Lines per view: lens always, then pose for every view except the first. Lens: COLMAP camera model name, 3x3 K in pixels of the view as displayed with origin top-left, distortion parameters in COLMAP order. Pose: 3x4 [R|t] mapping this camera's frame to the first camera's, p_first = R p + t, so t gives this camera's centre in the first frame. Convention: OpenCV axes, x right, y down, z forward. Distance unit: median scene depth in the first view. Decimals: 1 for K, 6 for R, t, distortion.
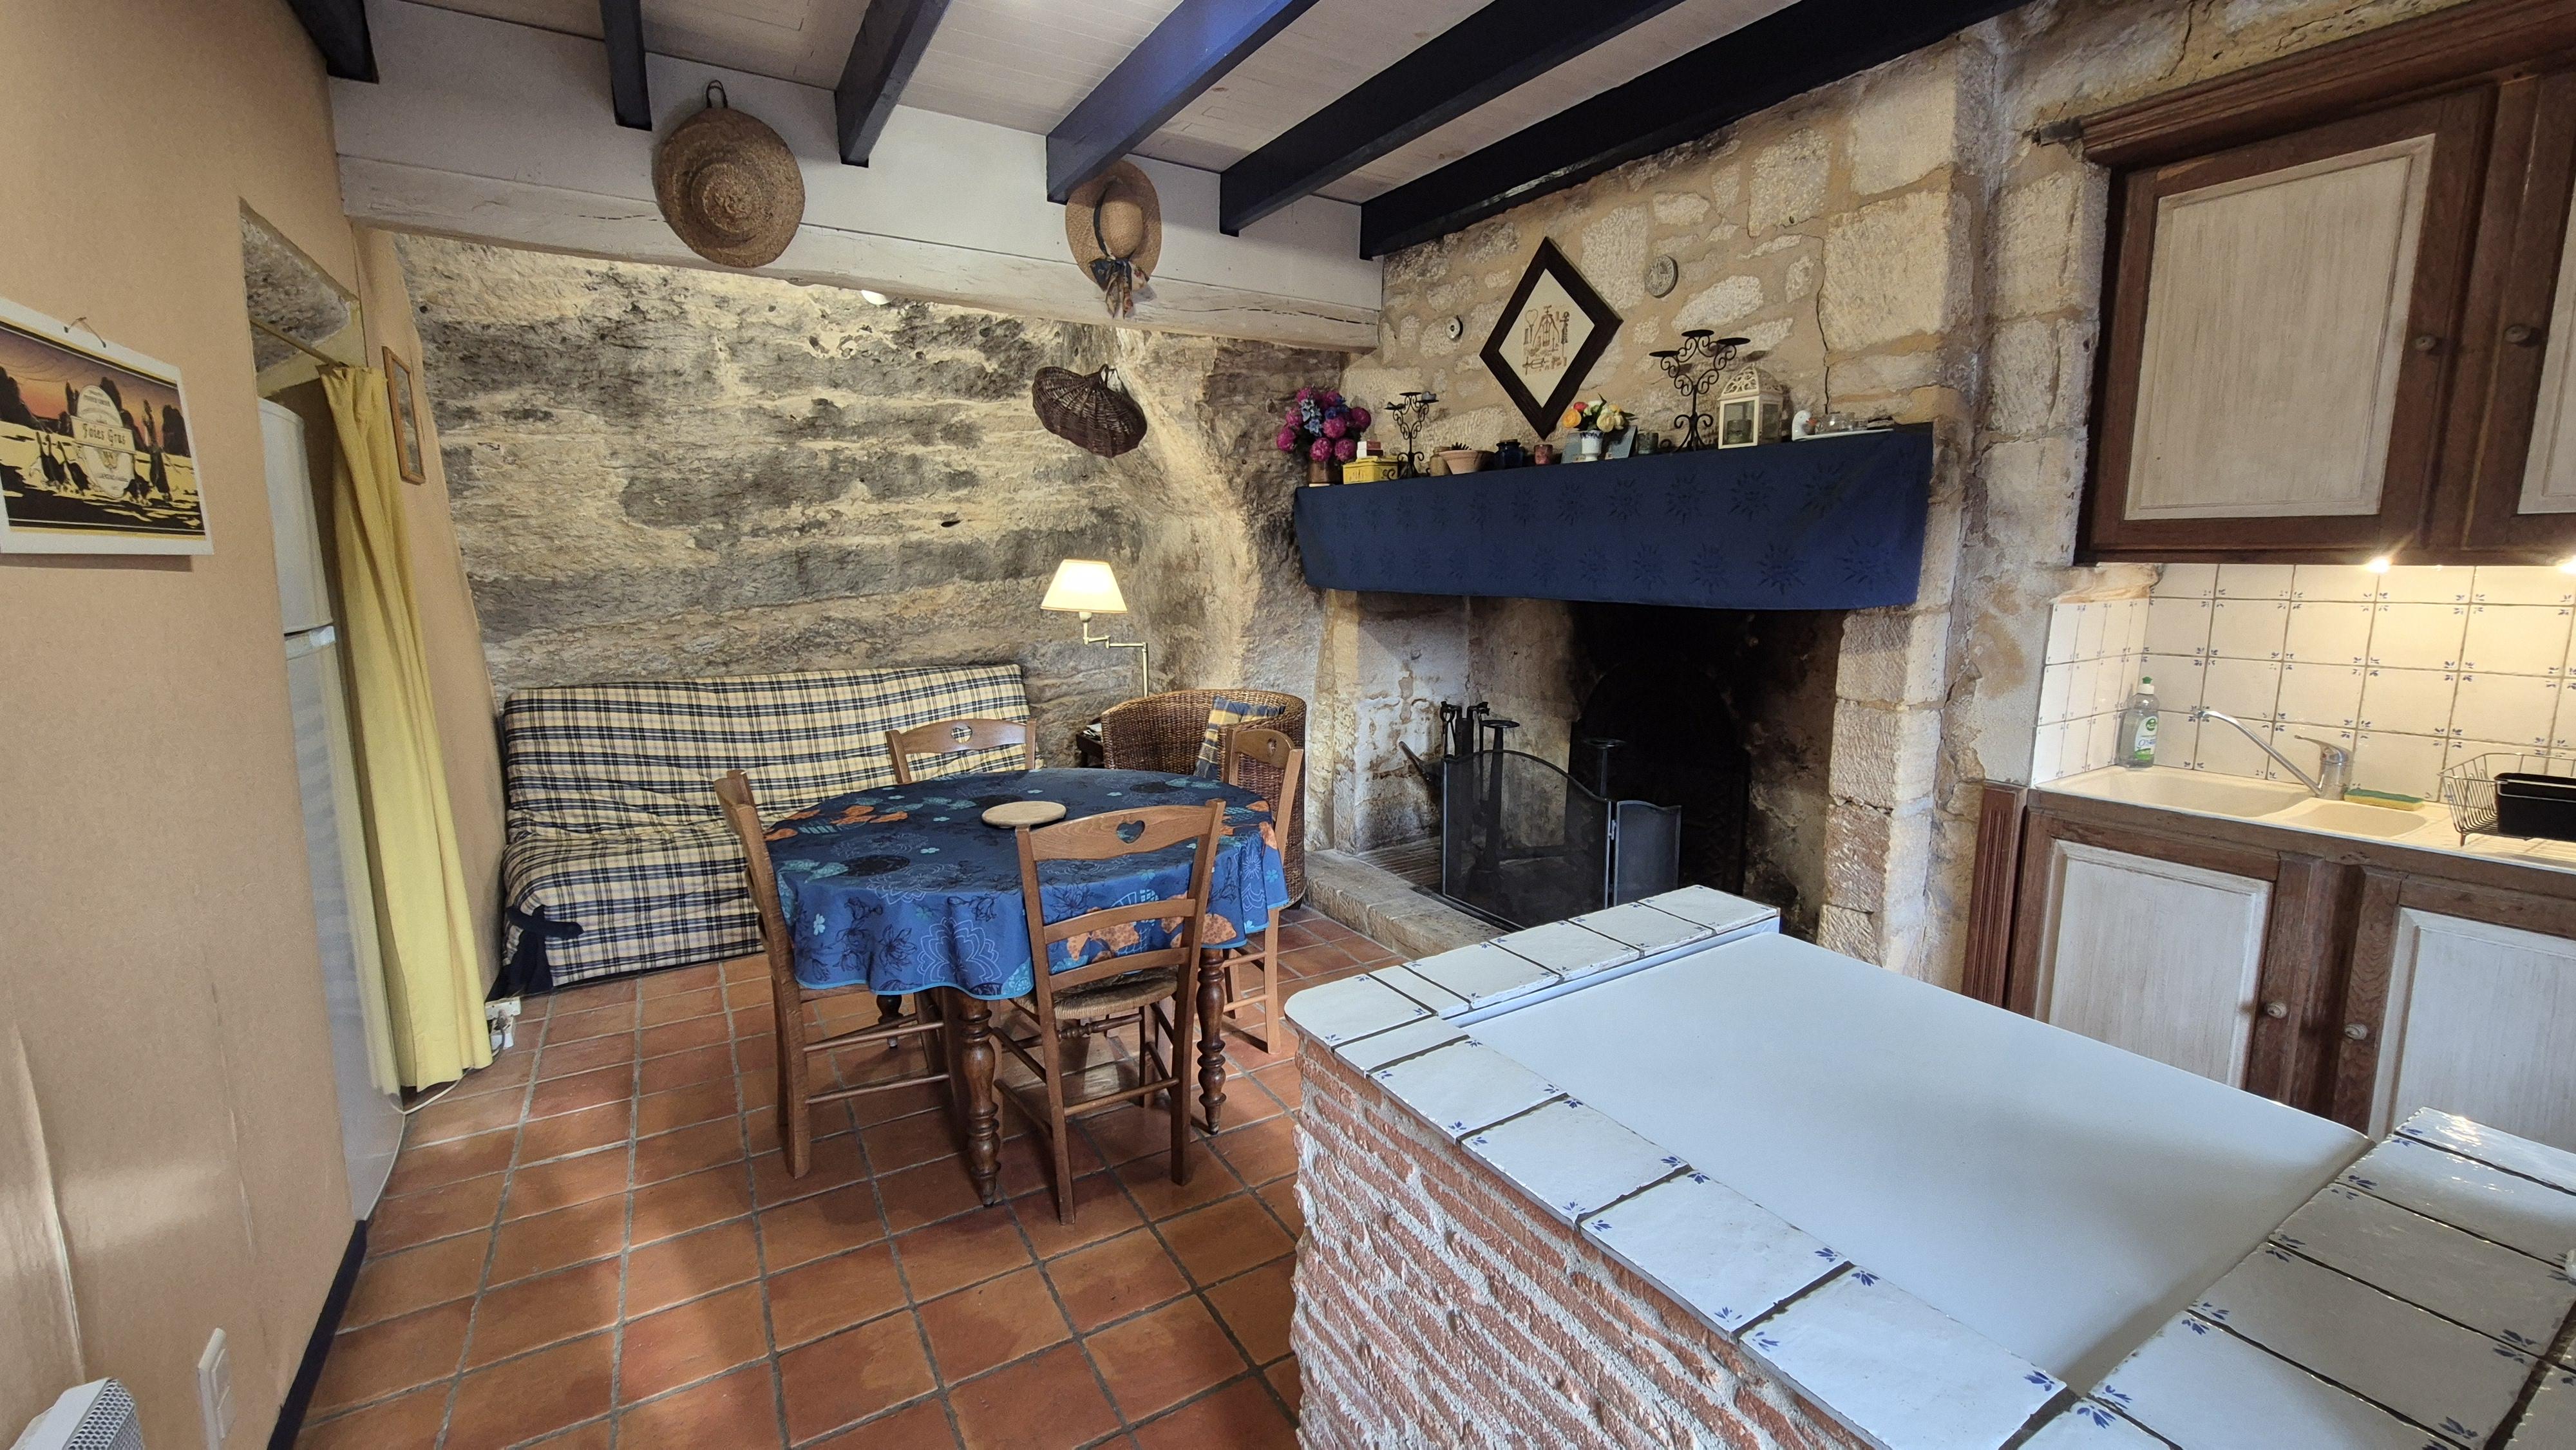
lens RADIAL K [[1056.8, 0, 1324.6], [0, 1056.8, 726.9], [0, 0, 1]] dist [0.004197, 0.000287]
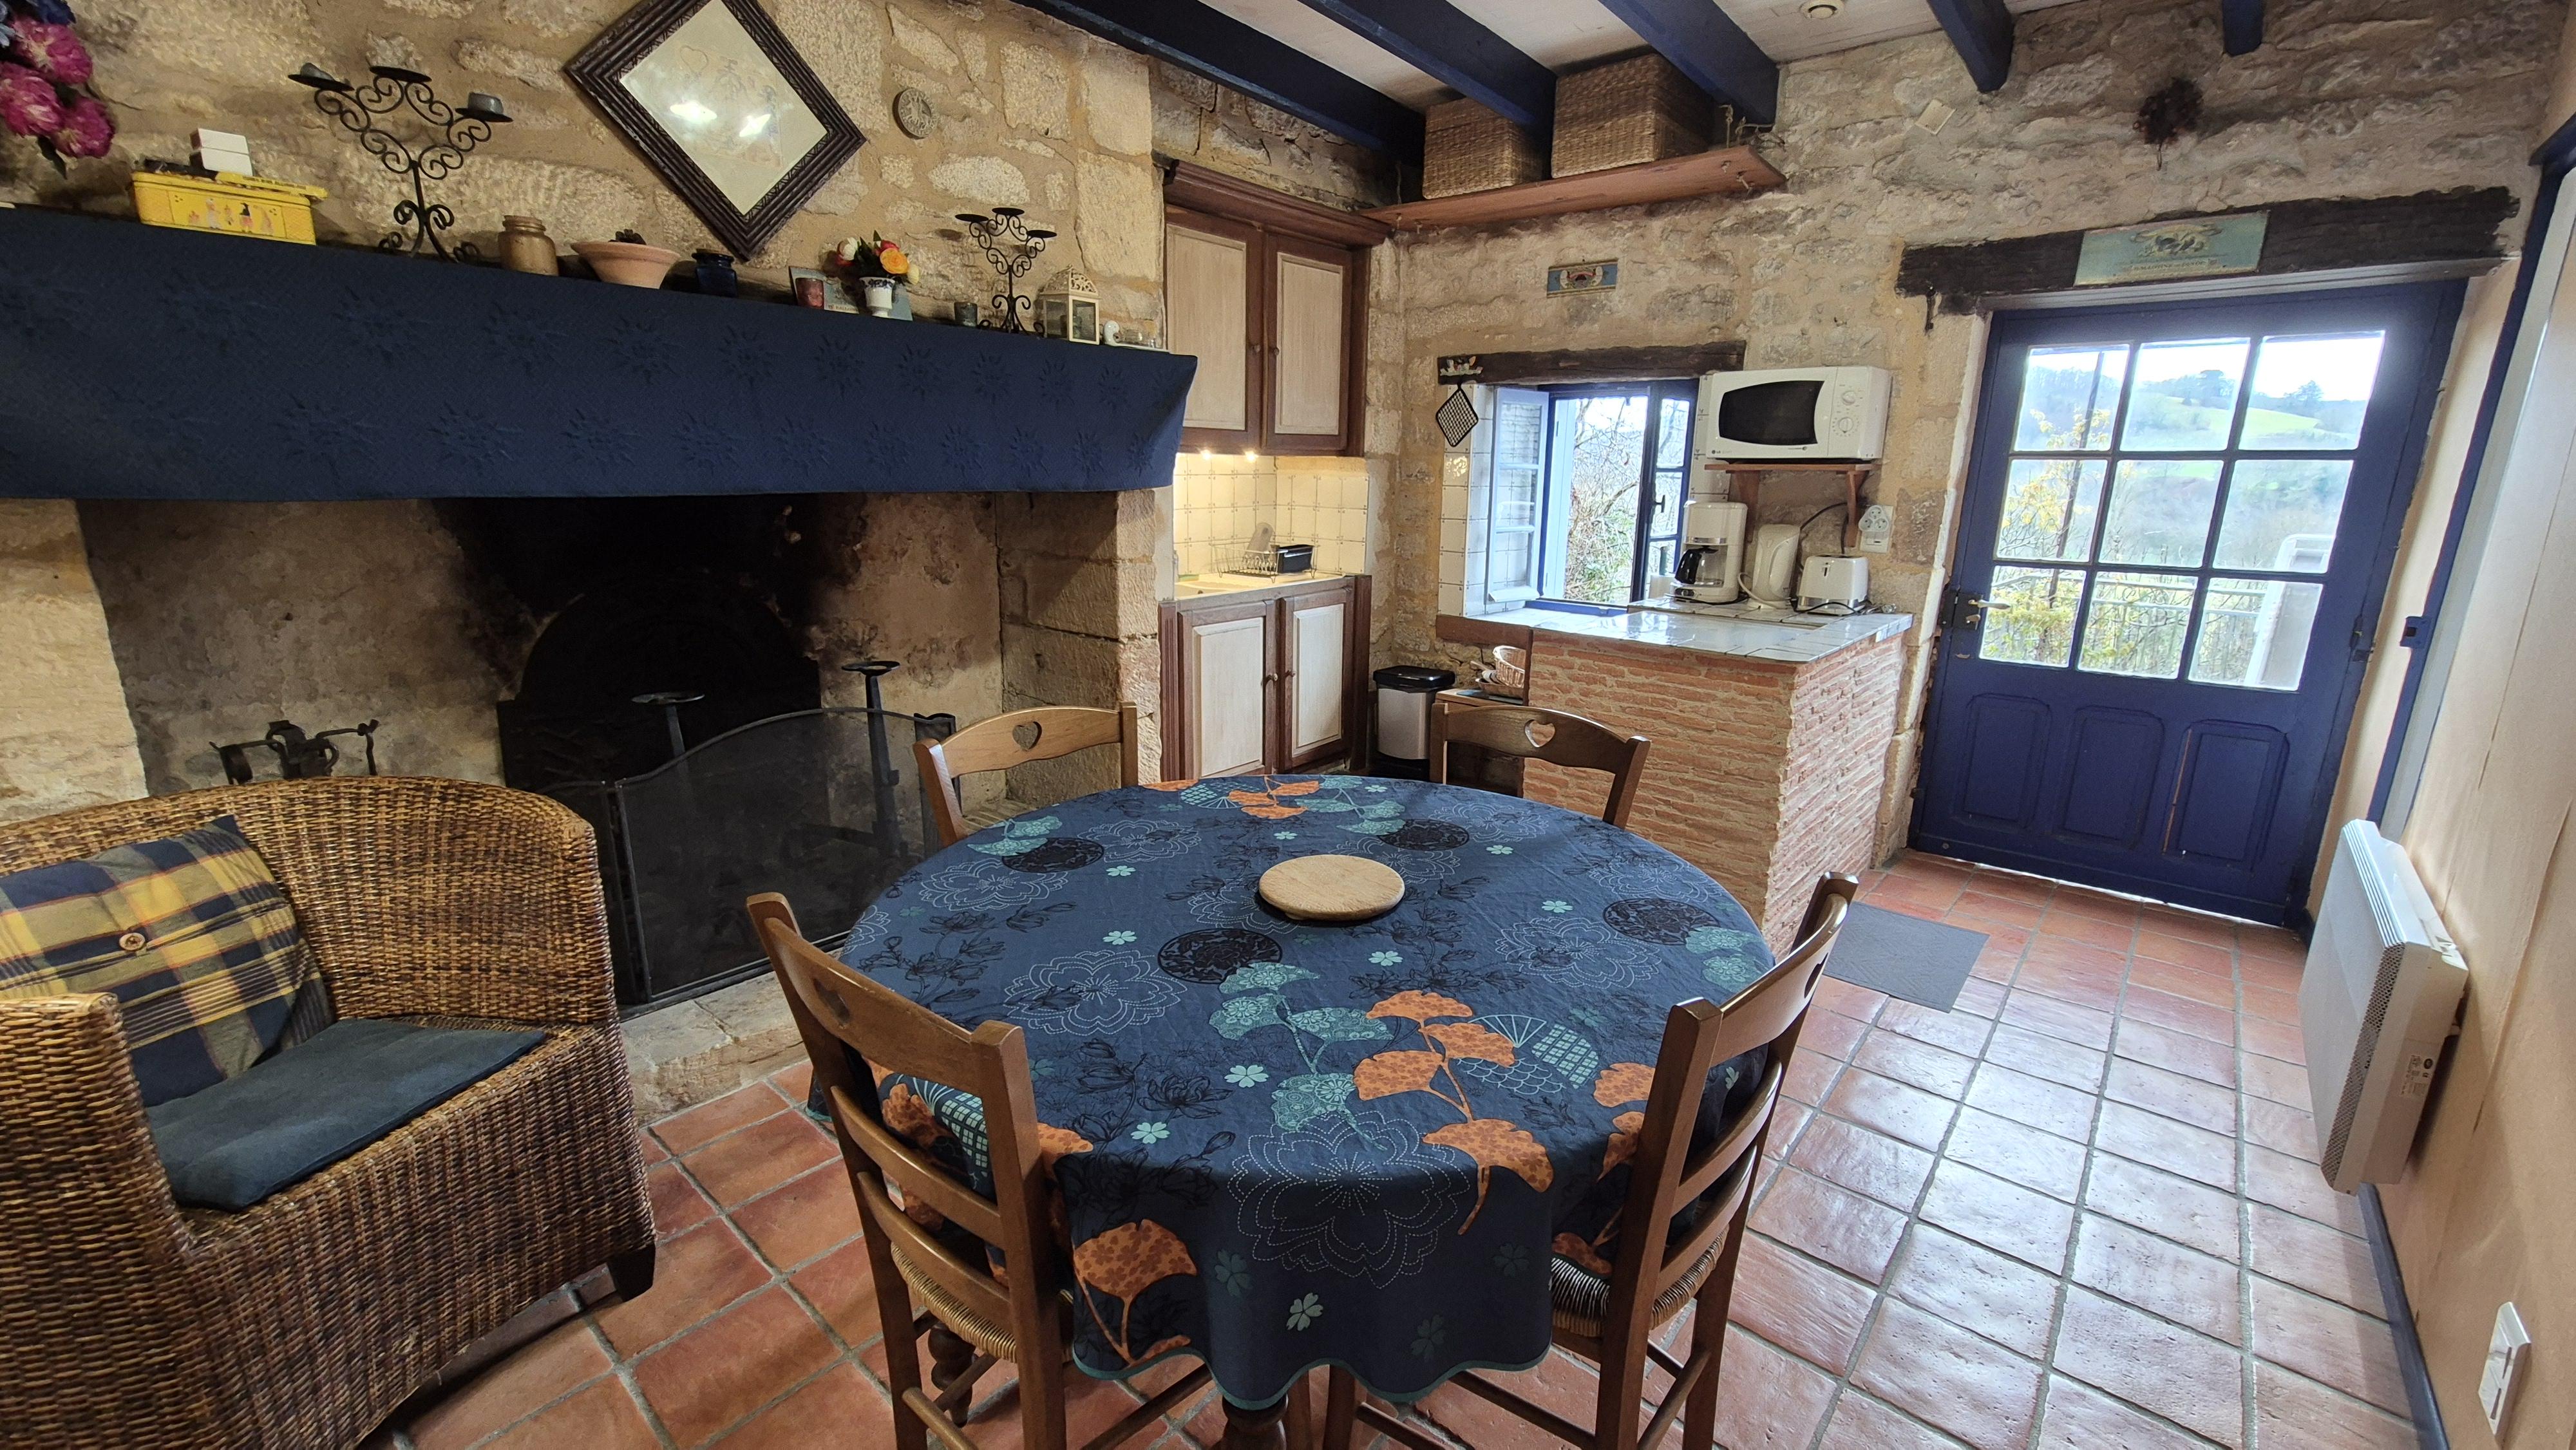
lens RADIAL K [[1052.4, 0, 1325.3], [0, 1052.4, 719.4], [0, 0, 1]] dist [0.000365, 0.000563]
pose [[-0.311052, -0.227935, 0.922655, -0.488458], [0.138508, 0.949577, 0.281281, -0.101781], [-0.940246, 0.215288, -0.263797, 0.703123]]
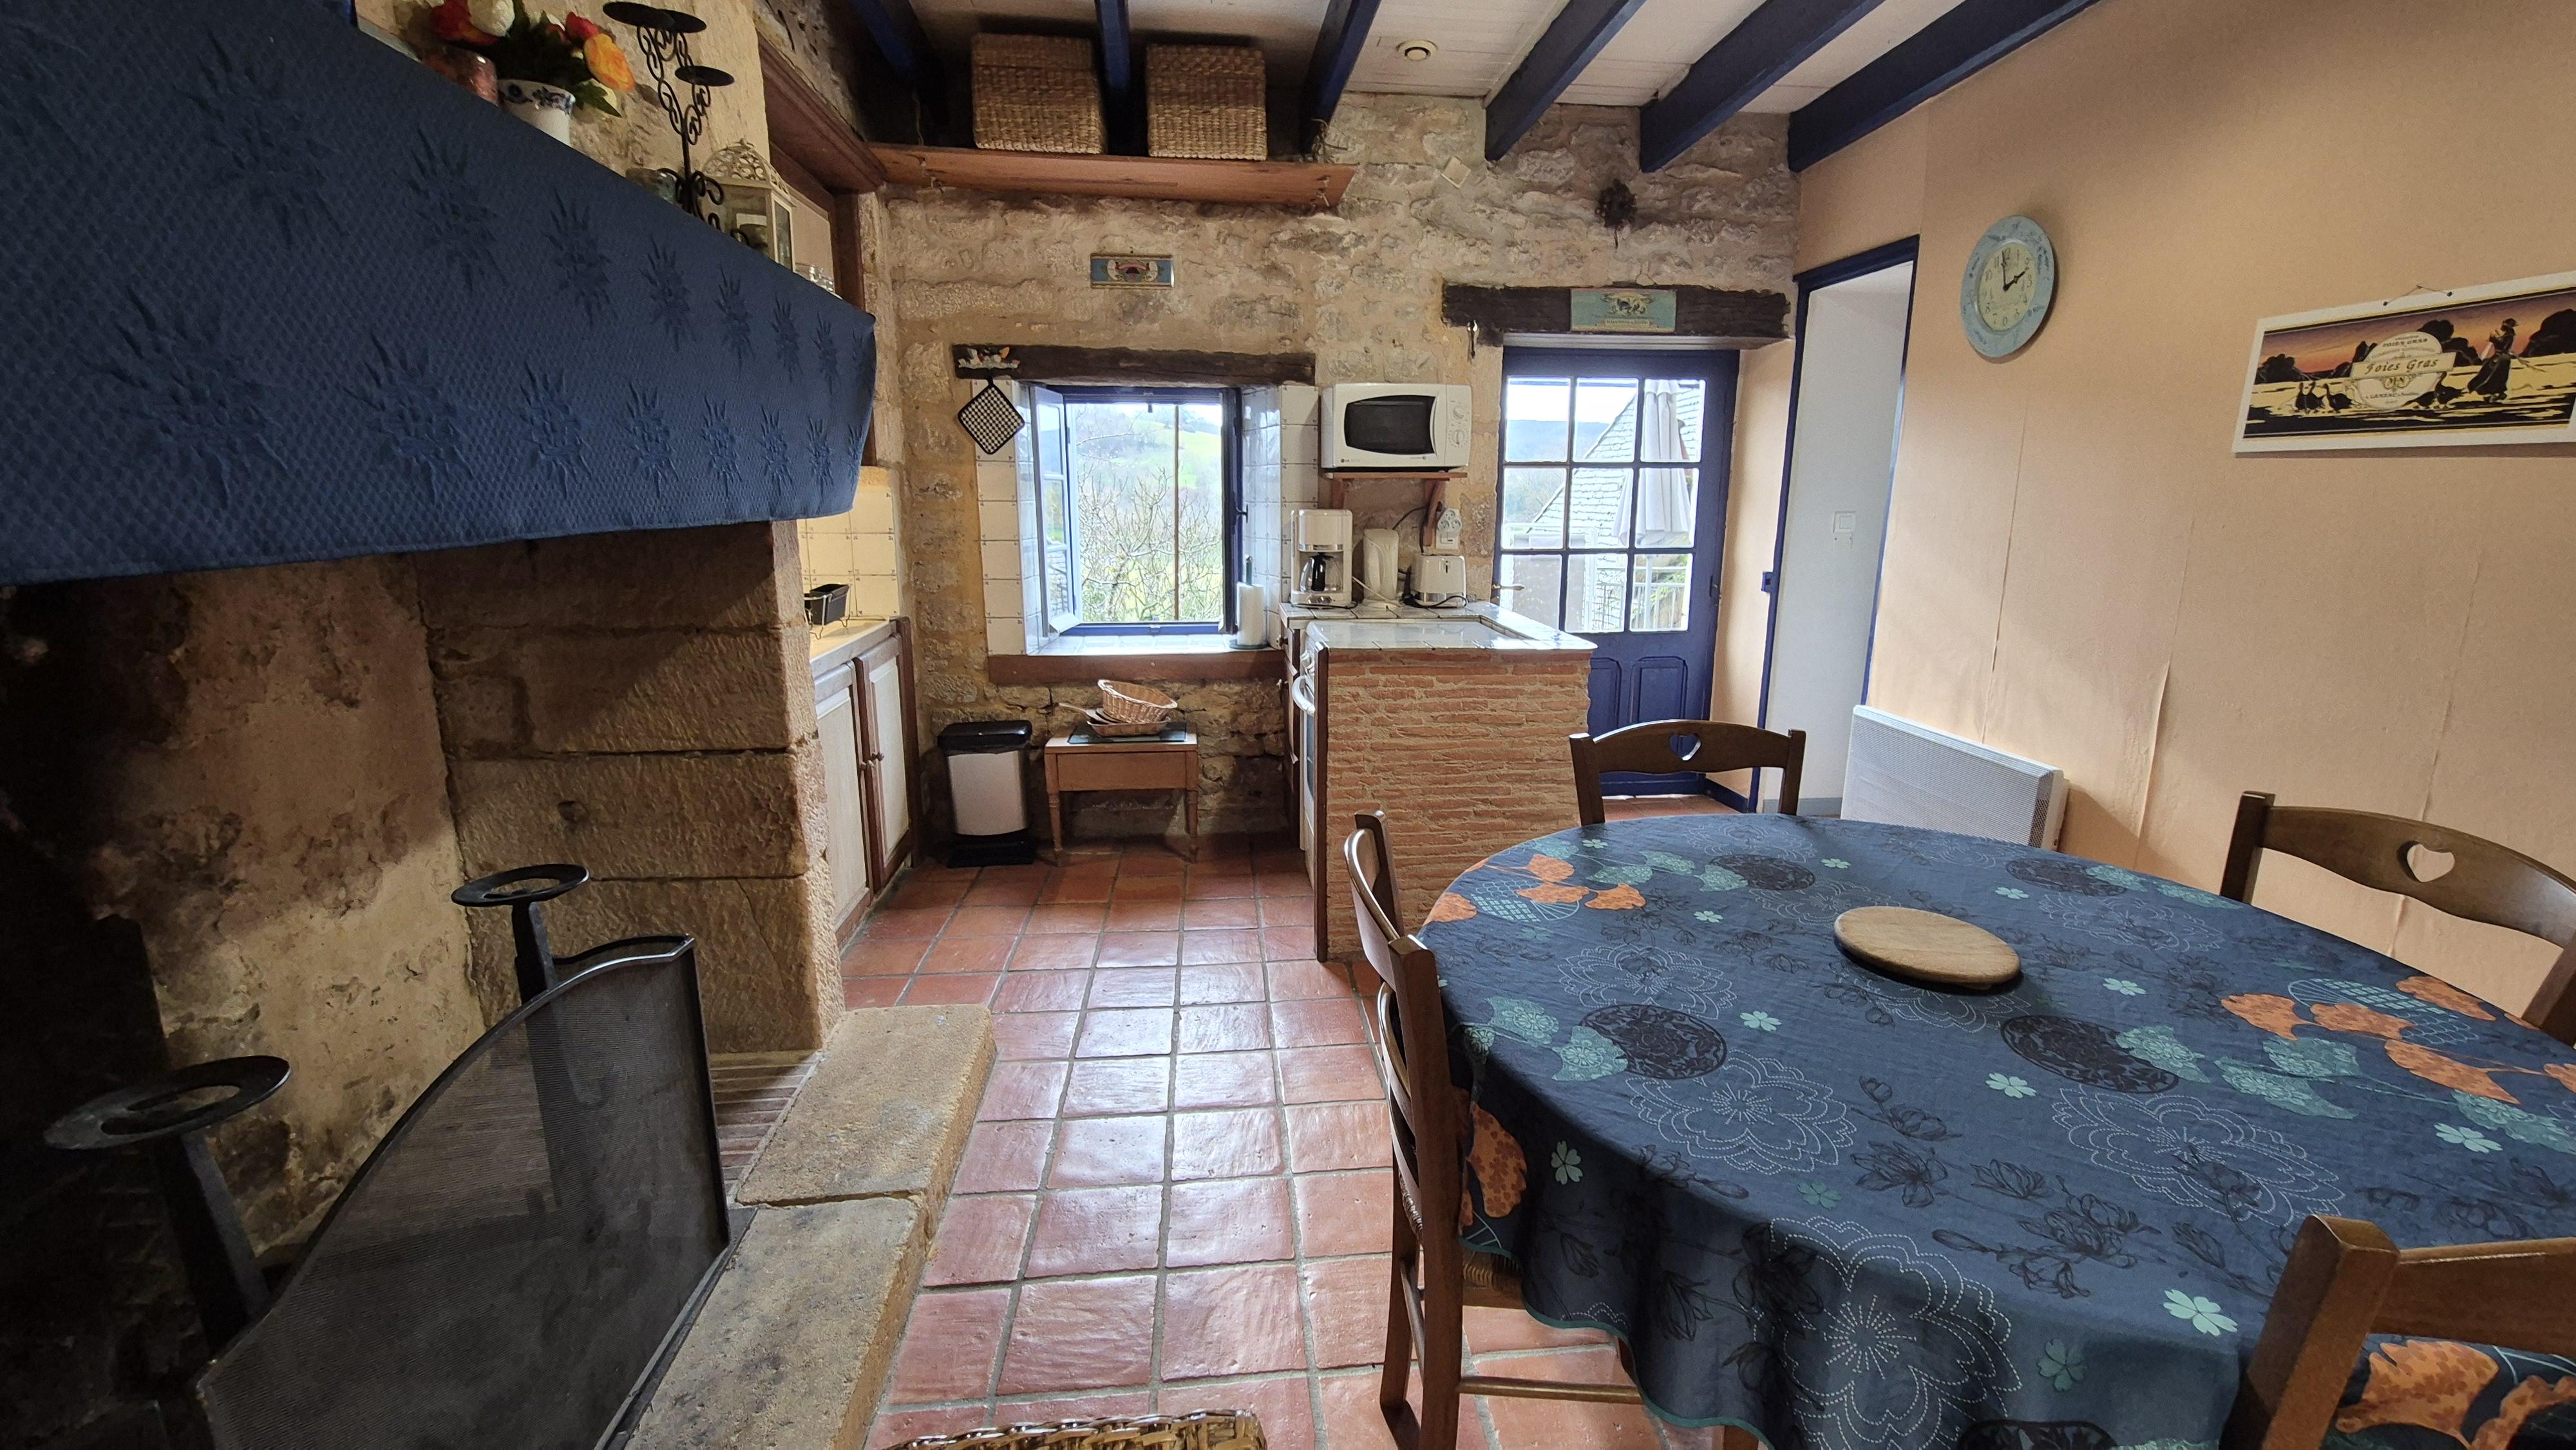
lens RADIAL K [[1052.4, 0, 1325.3], [0, 1052.4, 719.4], [0, 0, 1]] dist [0.000365, 0.000563]
pose [[-0.899891, -0.097838, 0.425000, -0.142751], [0.065797, 0.932899, 0.354077, -0.132660], [-0.431124, 0.346594, -0.833069, 0.932176]]
